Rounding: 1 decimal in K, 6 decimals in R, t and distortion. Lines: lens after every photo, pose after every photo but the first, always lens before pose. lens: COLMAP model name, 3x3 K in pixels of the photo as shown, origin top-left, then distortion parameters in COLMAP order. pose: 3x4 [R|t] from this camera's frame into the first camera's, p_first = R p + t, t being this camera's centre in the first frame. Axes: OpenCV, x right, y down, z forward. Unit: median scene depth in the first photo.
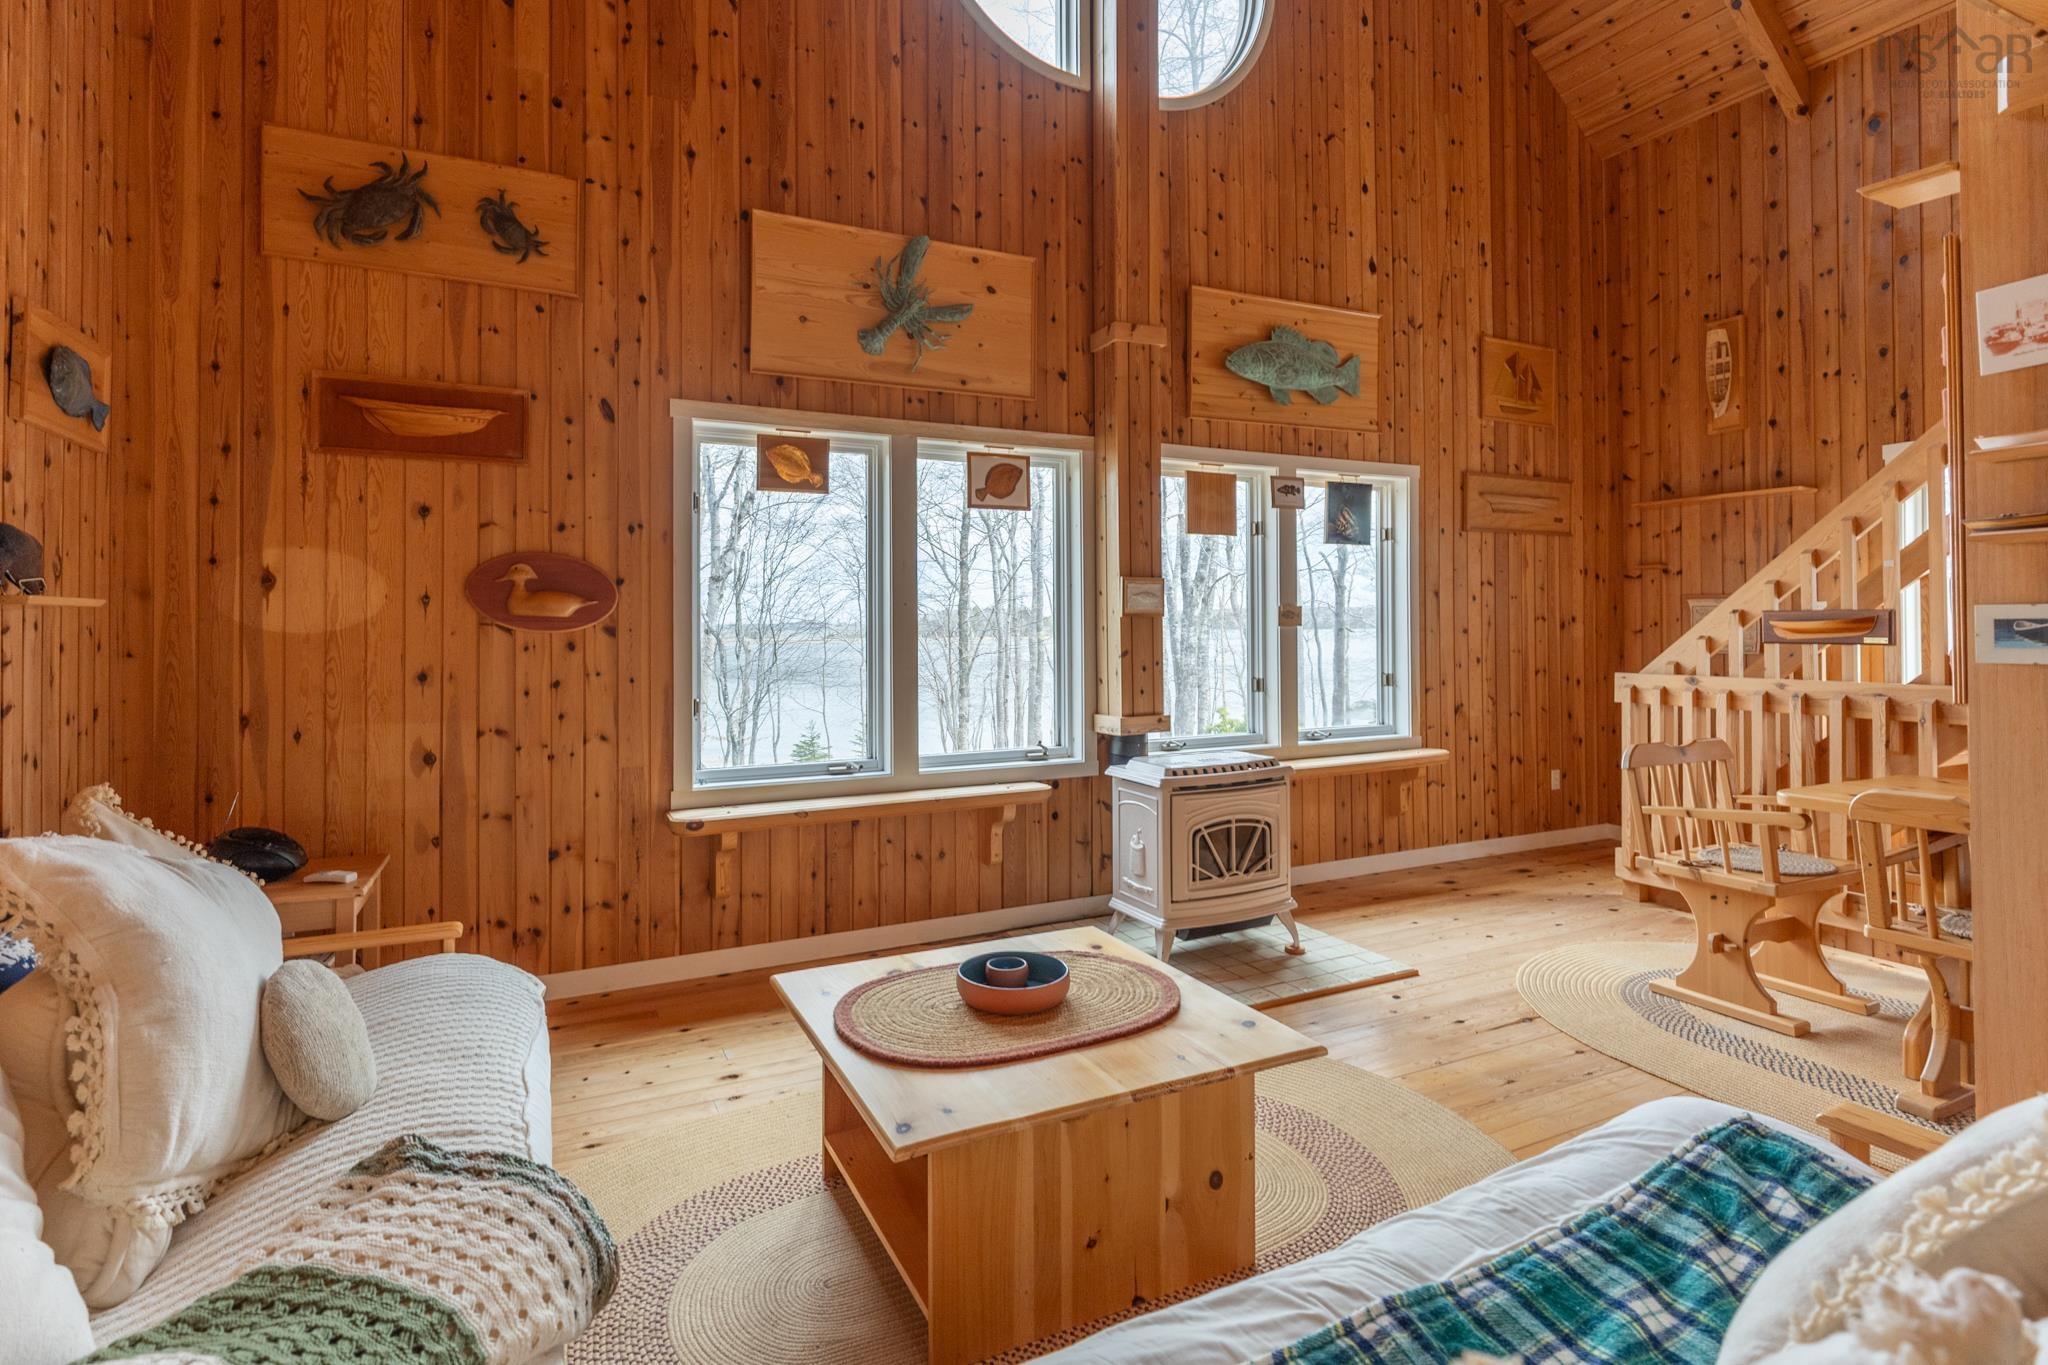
lens RADIAL K [[1000.5, 0, 1017.9], [0, 1000.5, 619.8], [0, 0, 1]] dist [0.001709, -0.001593]
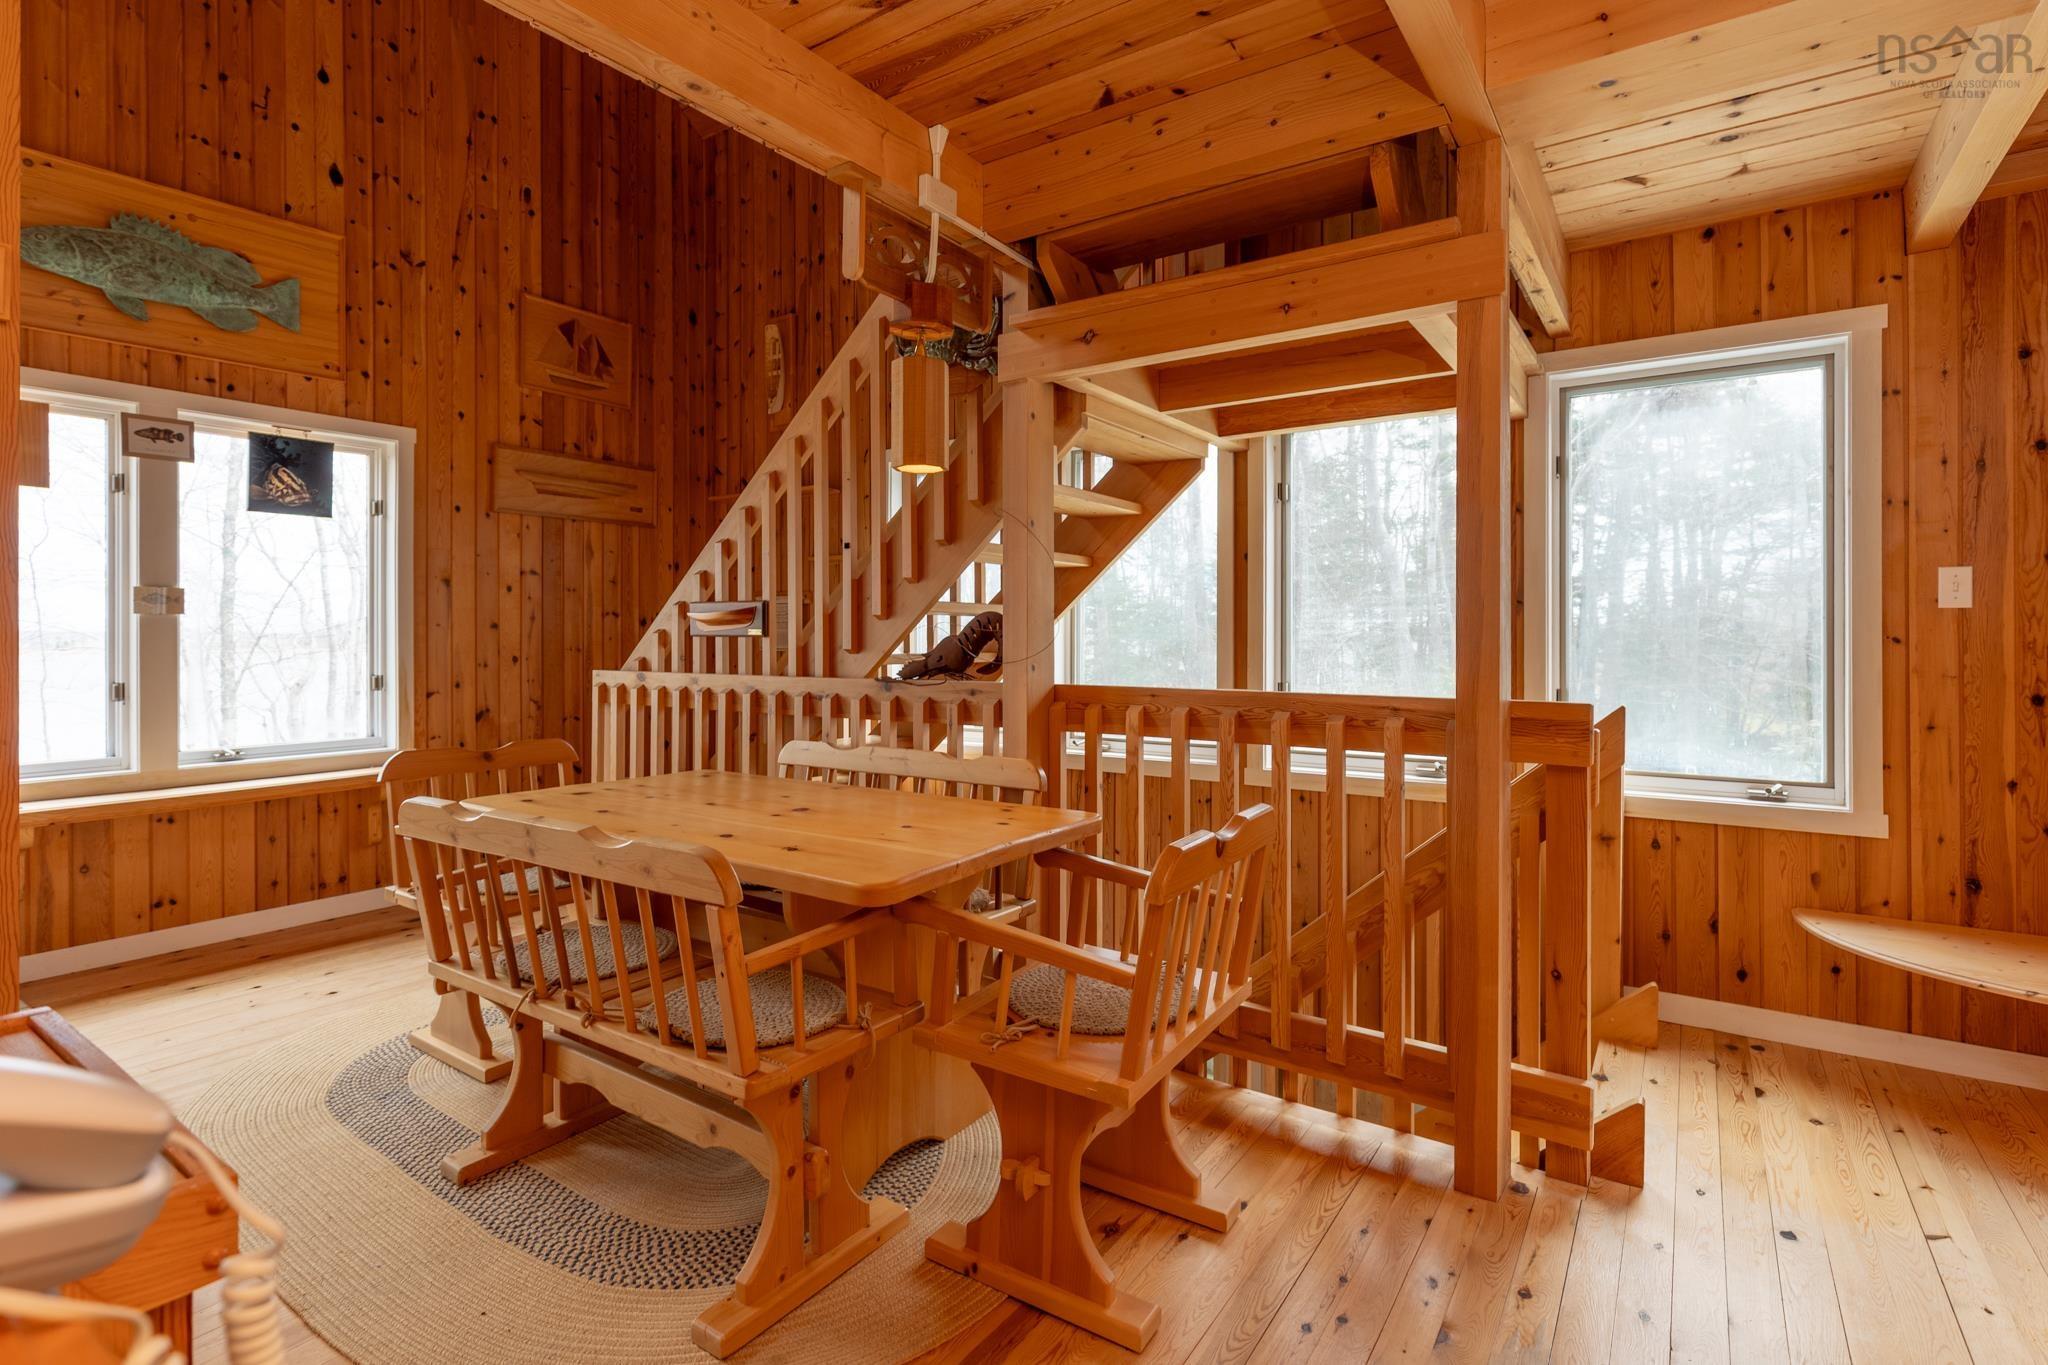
lens RADIAL K [[987.4, 0, 1021.1], [0, 987.4, 638.8], [0, 0, 1]] dist [-0.000543, 0.000022]
pose [[0.870787, 0.005450, 0.491631, 0.527063], [-0.009576, 0.999937, 0.005877, 0.016356], [-0.491568, -0.009825, 0.870784, 0.026673]]
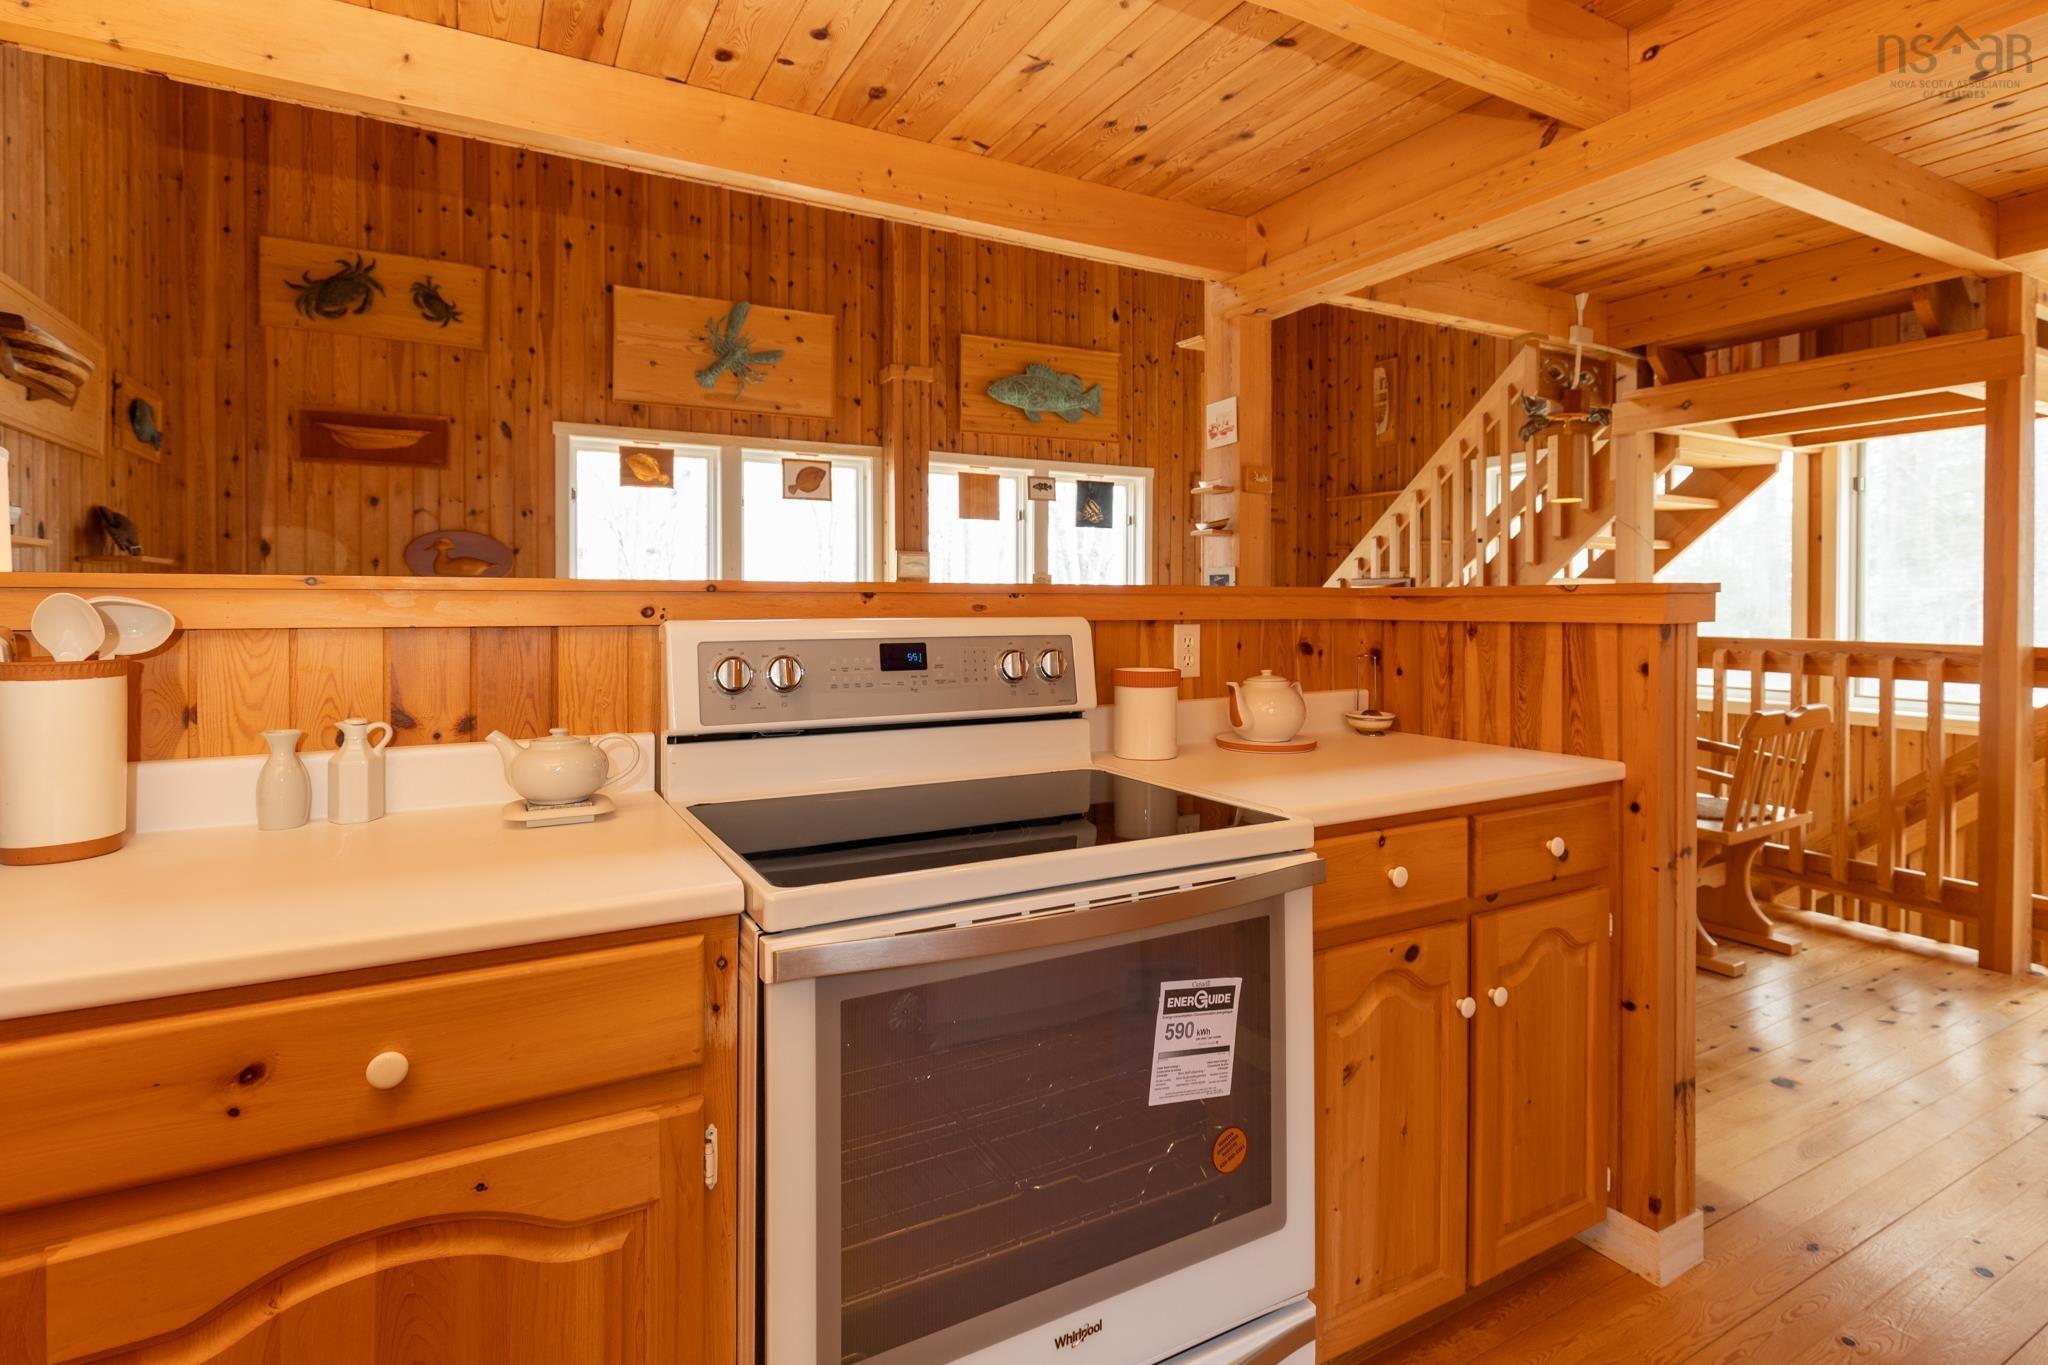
lens RADIAL K [[995.4, 0, 1024.0], [0, 995.4, 613.0], [0, 0, 1]] dist [-0.003170, 0.000586]
pose [[0.998833, 0.005625, 0.047973, 0.205095], [-0.006553, 0.999794, 0.019192, 0.014138], [-0.047855, -0.019484, 0.998664, -0.357916]]
